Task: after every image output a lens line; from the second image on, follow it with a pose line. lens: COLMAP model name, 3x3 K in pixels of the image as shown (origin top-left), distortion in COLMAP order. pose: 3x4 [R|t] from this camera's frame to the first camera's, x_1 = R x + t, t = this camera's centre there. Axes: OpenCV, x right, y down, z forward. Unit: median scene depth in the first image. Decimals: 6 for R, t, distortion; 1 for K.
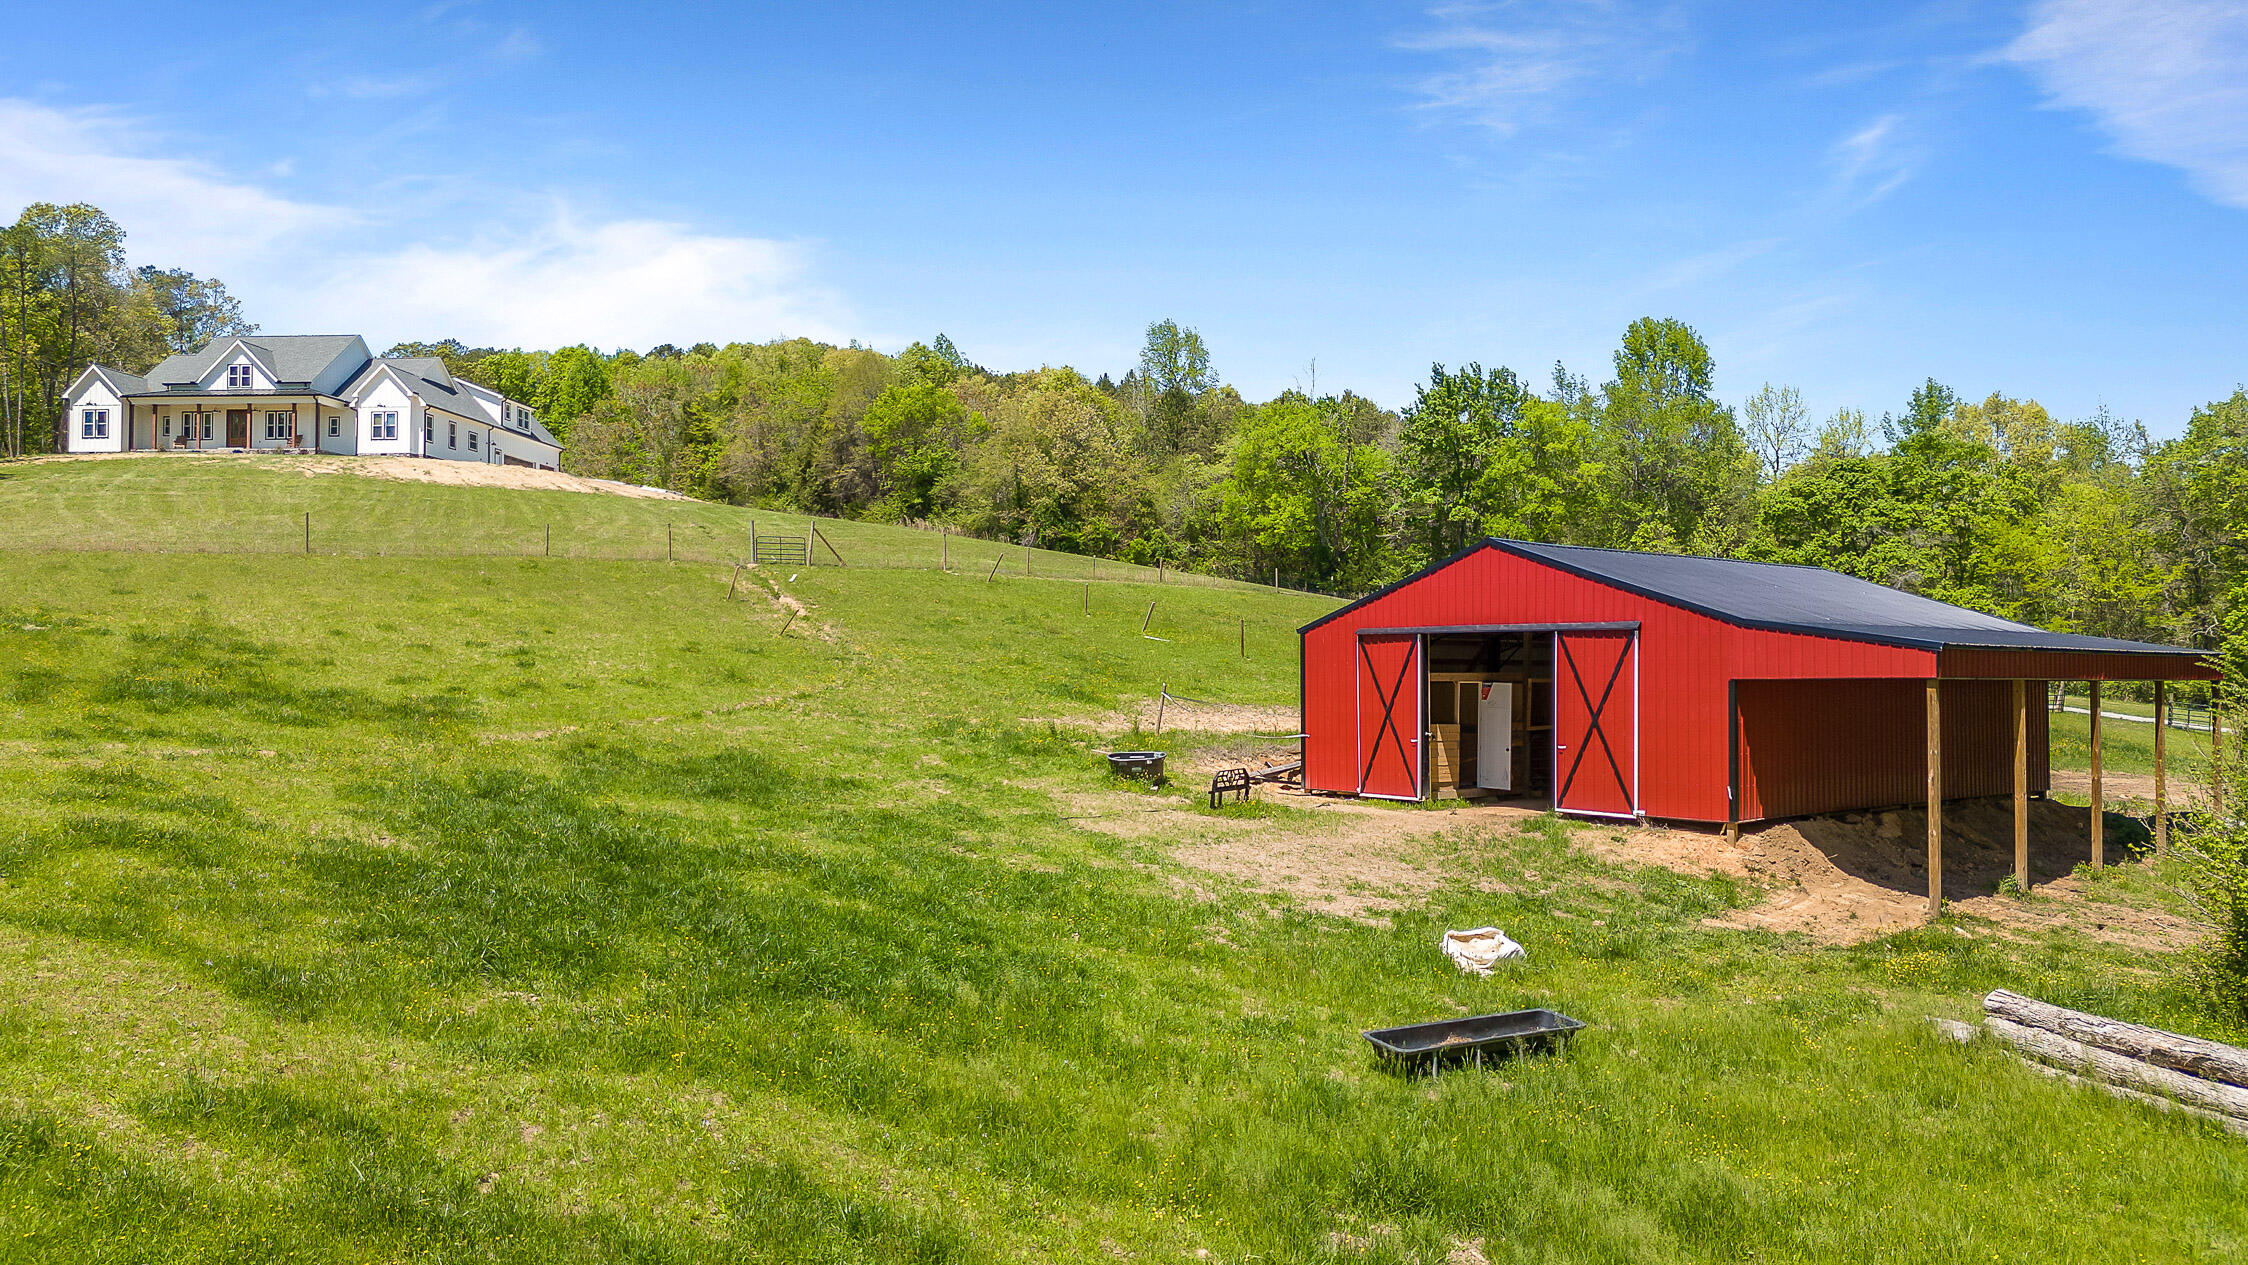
lens RADIAL K [[1642.2, 0, 1135.7], [0, 1642.2, 627.4], [0, 0, 1]] dist [0.064687, -0.062218]
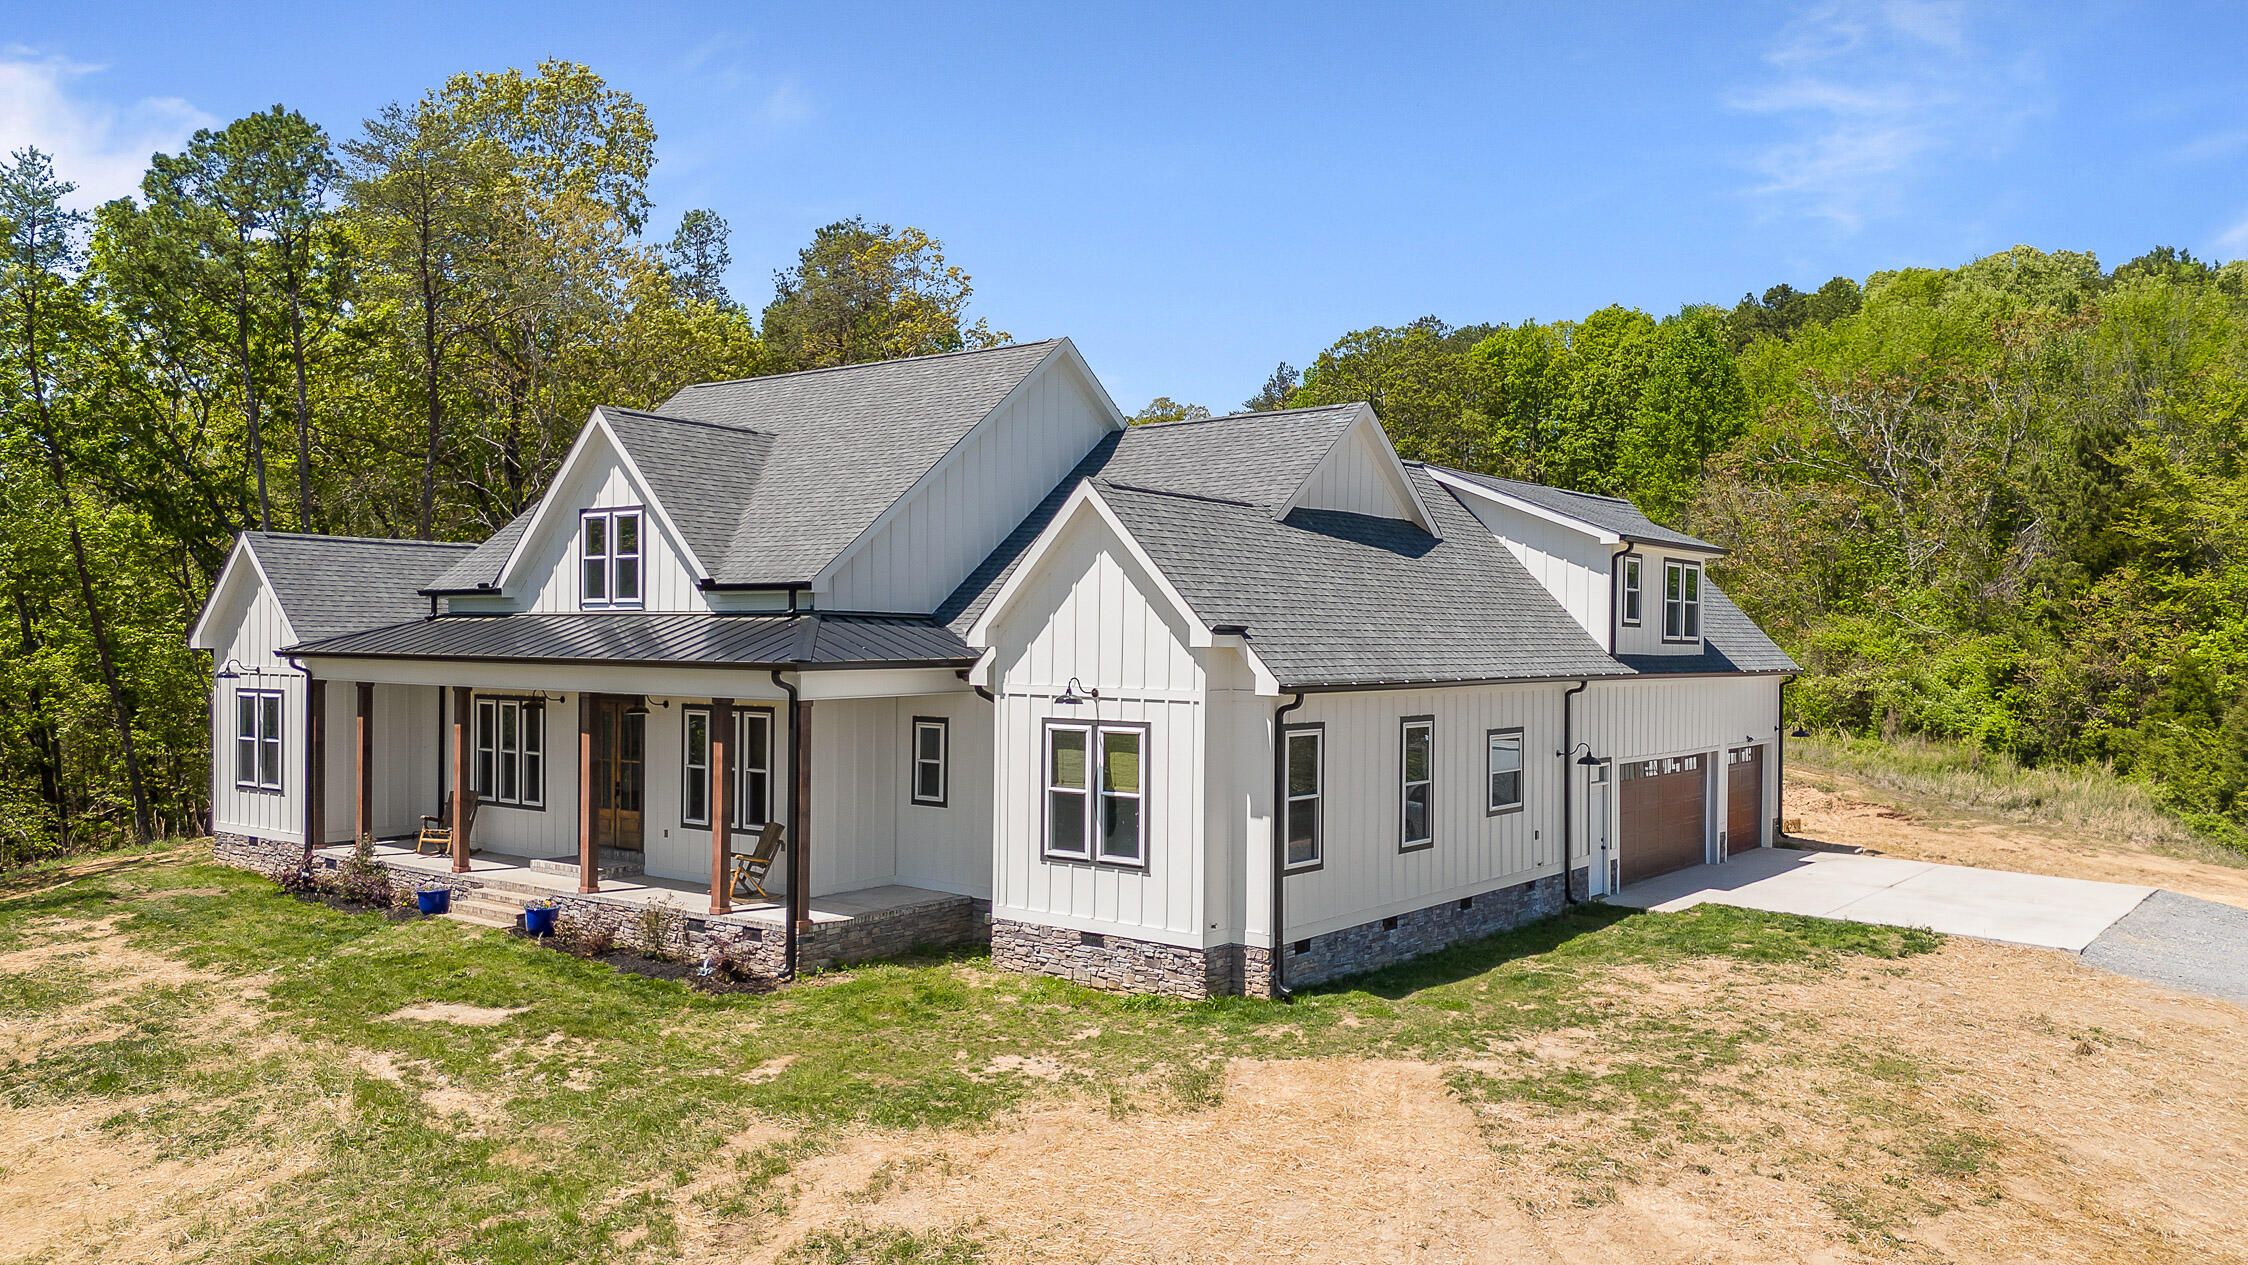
lens RADIAL K [[1642.2, 0, 1132.8], [0, 1642.2, 639.2], [0, 0, 1]] dist [0.064687, -0.062218]
pose [[0.840344, 0.007669, -0.541999, -0.335707], [0.009374, 0.999545, 0.028677, -0.142186], [0.541972, -0.029180, 0.839890, 0.820923]]
